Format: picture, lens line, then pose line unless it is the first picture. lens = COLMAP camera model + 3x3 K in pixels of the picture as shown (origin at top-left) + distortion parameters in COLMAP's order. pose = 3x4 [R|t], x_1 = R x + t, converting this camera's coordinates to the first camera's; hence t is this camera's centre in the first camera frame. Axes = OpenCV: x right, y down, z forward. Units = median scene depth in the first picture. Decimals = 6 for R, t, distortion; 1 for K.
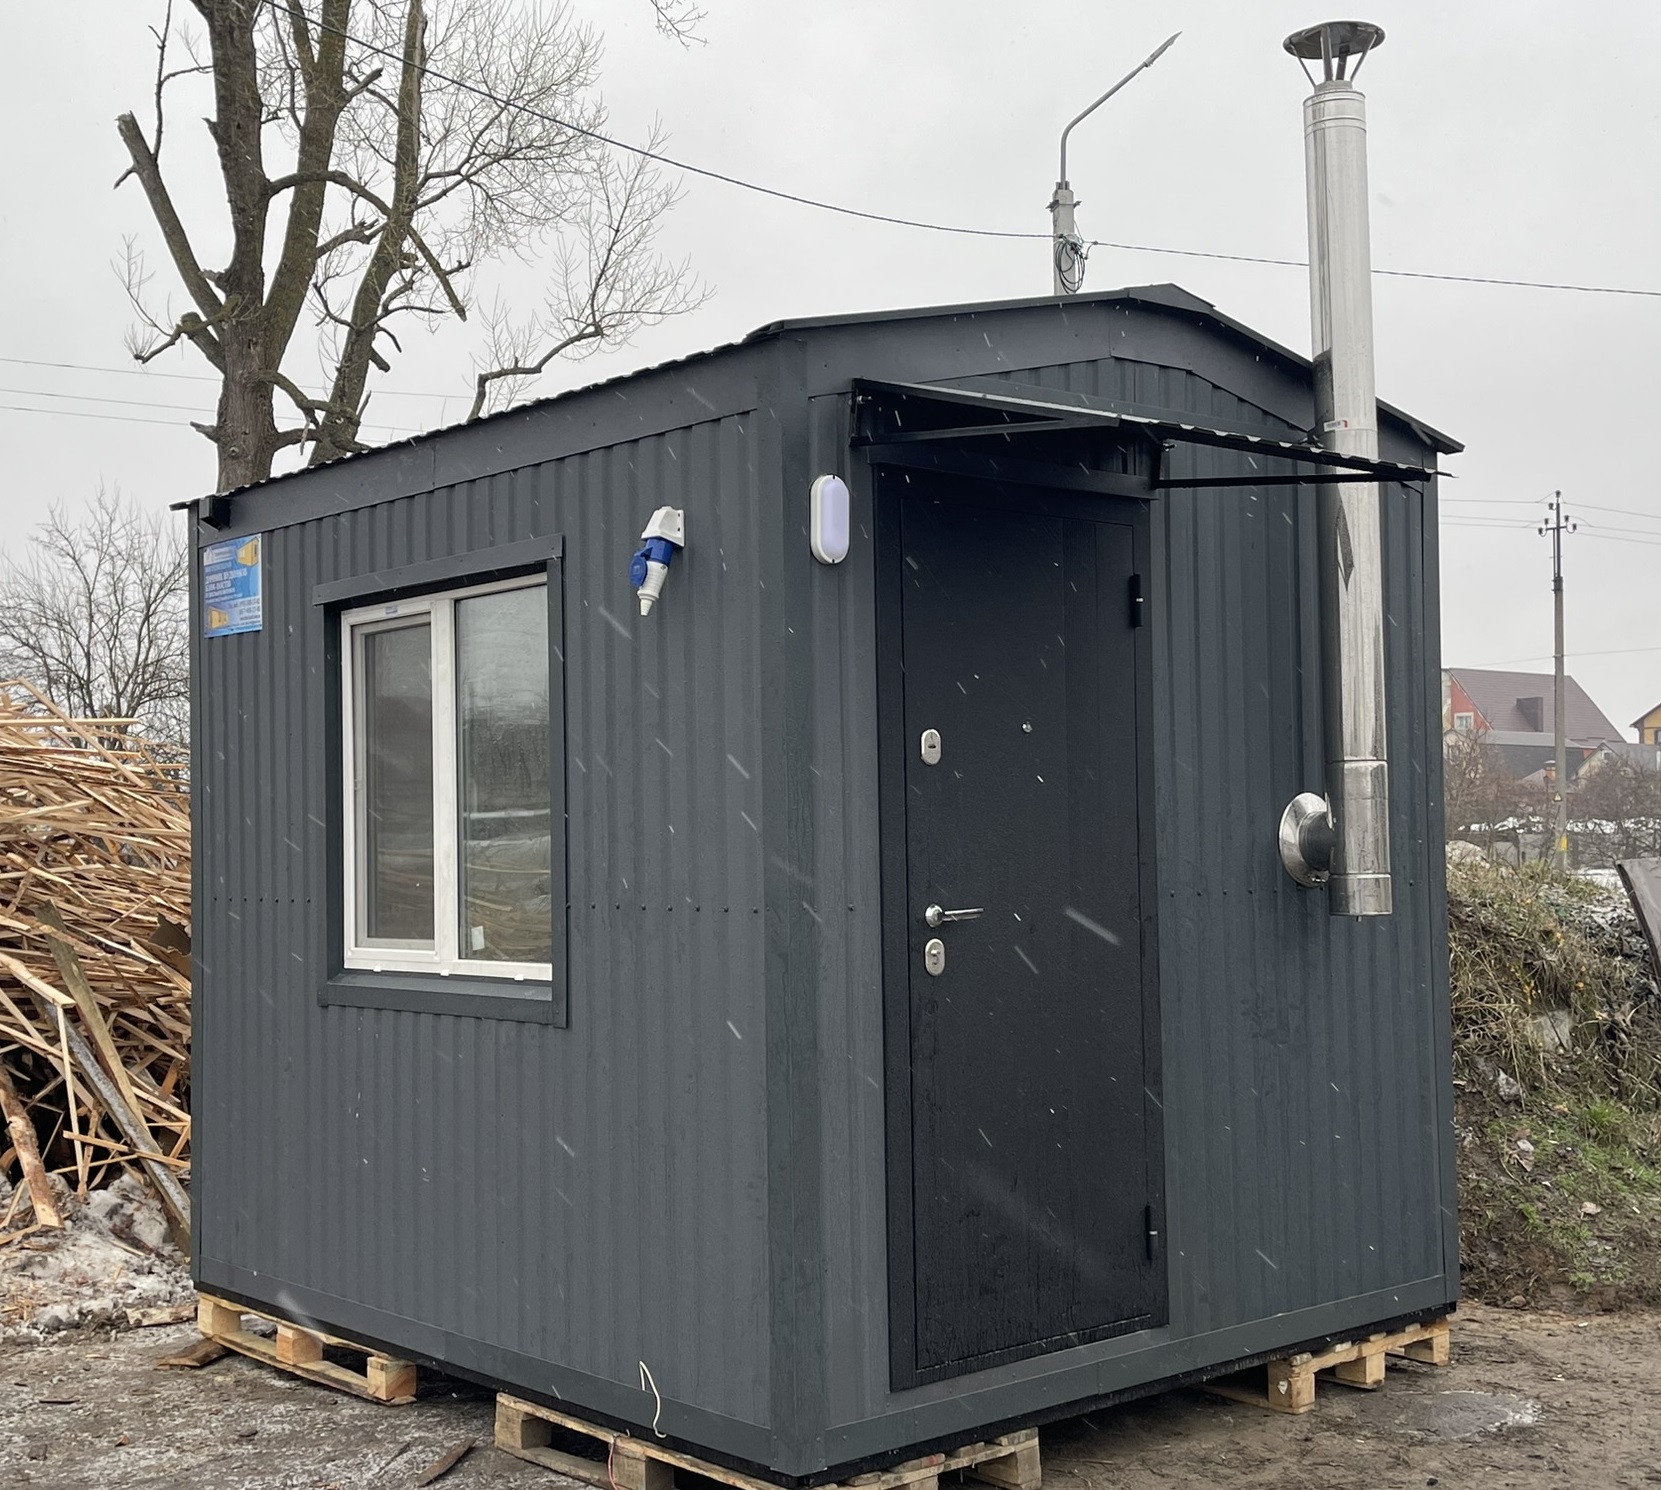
lens RADIAL K [[2169.4, 0, 830.5], [0, 2169.4, 745.0], [0, 0, 1]] dist [0.154732, -0.465703]
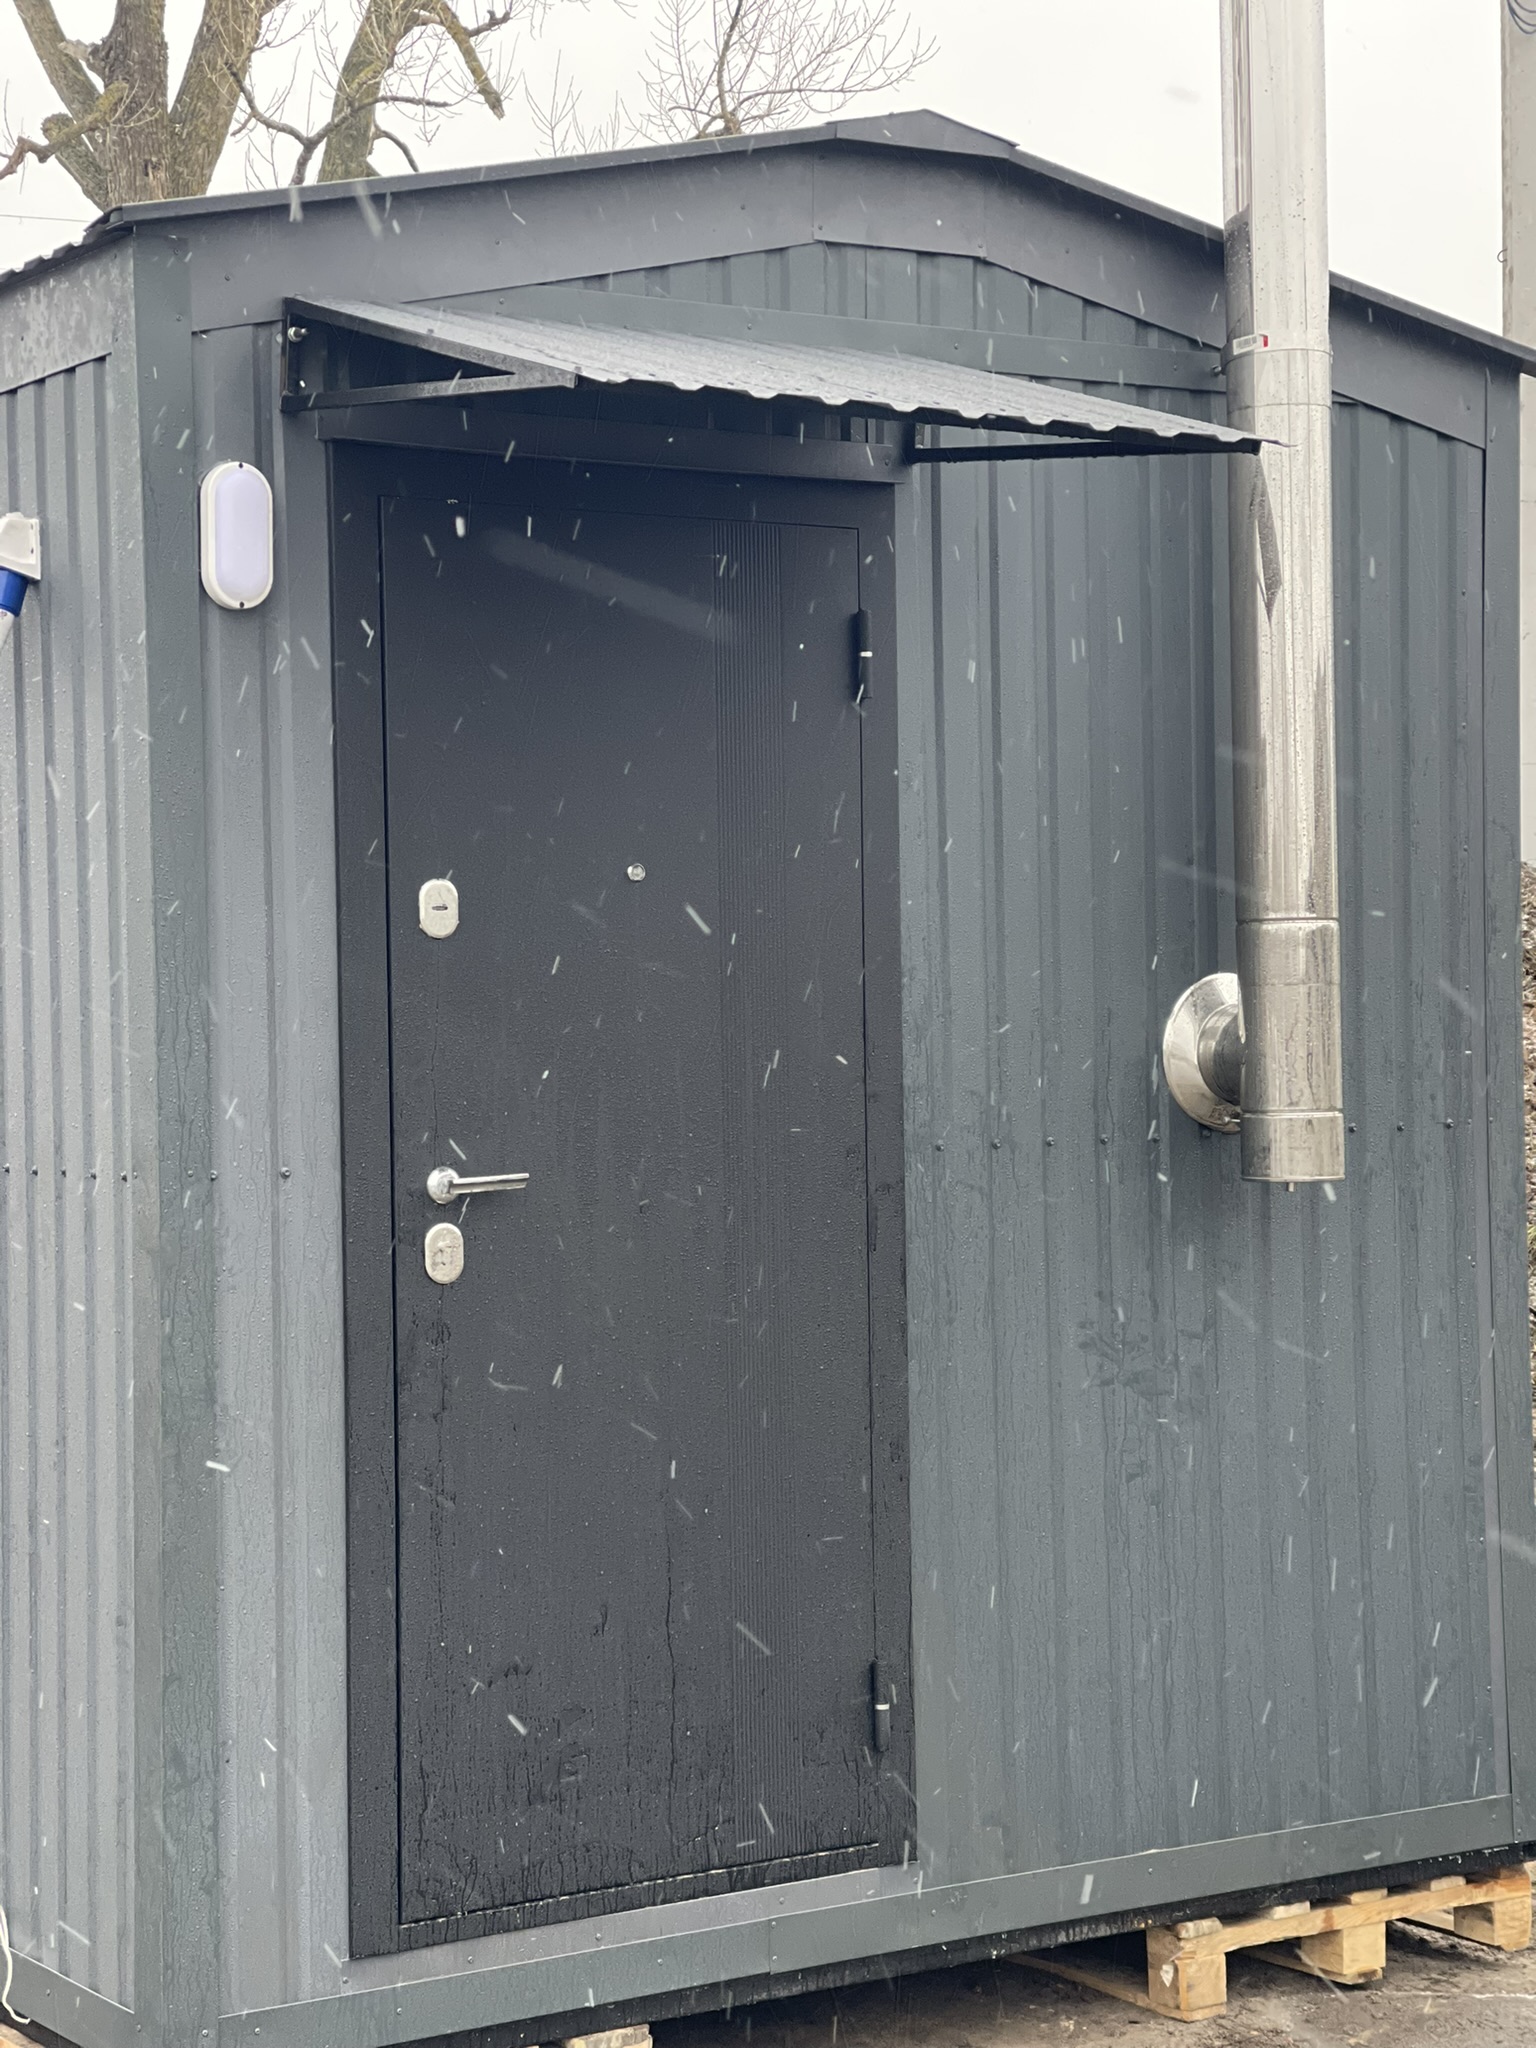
lens RADIAL K [[3773.0, 0, 735.1], [0, 3773.0, 1005.8], [0, 0, 1]] dist [0.277274, -0.417828]
pose [[0.990646, -0.000403, -0.136458, 0.235775], [0.006295, 0.999066, 0.042751, -0.014297], [0.136313, -0.043210, 0.989723, -0.032801]]
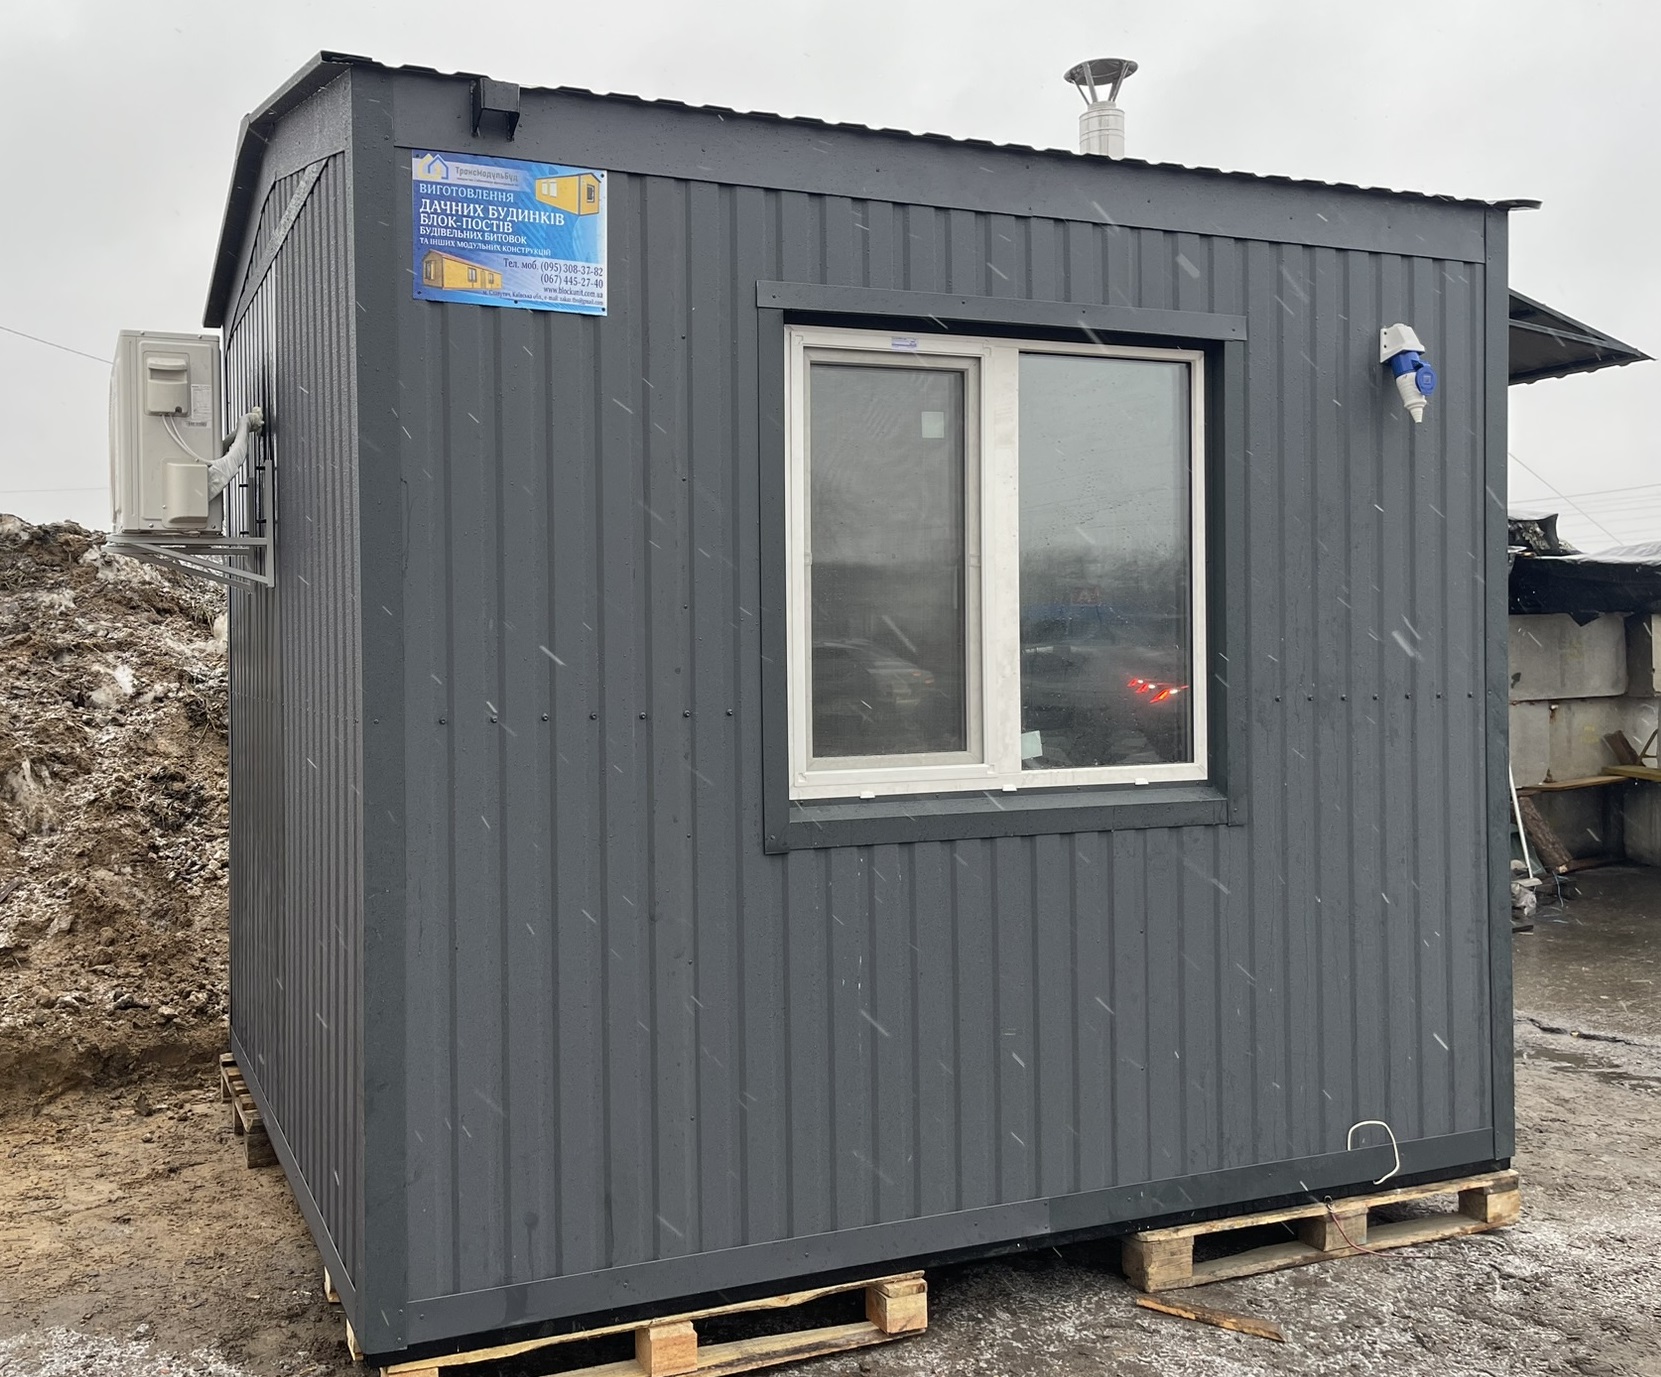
lens RADIAL K [[1565.1, 0, 830.5], [0, 1565.1, 688.5], [0, 0, 1]] dist [0.041112, -0.003305]
pose [[0.316807, 0.010482, 0.948432, -0.784472], [-0.024371, 0.999699, -0.002908, 0.069406], [-0.948177, -0.022193, 0.316967, 0.880464]]
